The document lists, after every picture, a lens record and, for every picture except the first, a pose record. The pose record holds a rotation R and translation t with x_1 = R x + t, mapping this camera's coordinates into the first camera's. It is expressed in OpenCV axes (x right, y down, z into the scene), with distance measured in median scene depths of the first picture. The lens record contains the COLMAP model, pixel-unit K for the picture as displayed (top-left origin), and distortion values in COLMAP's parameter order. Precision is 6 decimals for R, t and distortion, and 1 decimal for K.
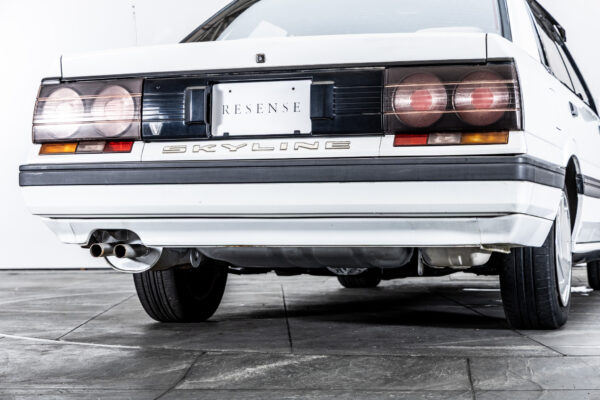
lens RADIAL K [[1384.2, 0, 300.0], [0, 1384.2, 200.0], [0, 0, 1]] dist [0.007036, -0.120697]
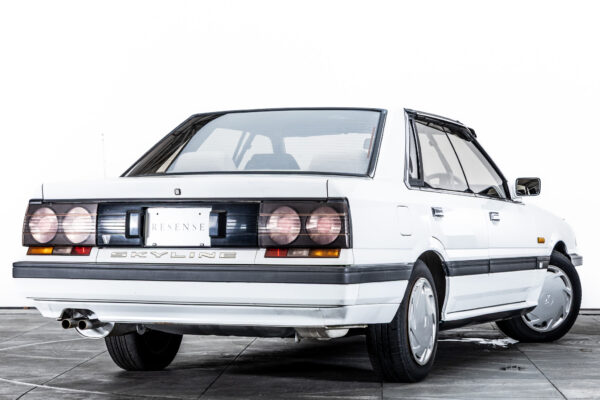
lens RADIAL K [[1670.5, 0, 300.0], [0, 1670.5, 200.0], [0, 0, 1]] dist [-0.057700, -0.599352]
pose [[0.997743, 0.005663, -0.066906, 0.207032], [-0.005276, 0.999968, 0.005954, -0.102426], [0.066938, -0.005588, 0.997742, -0.690362]]
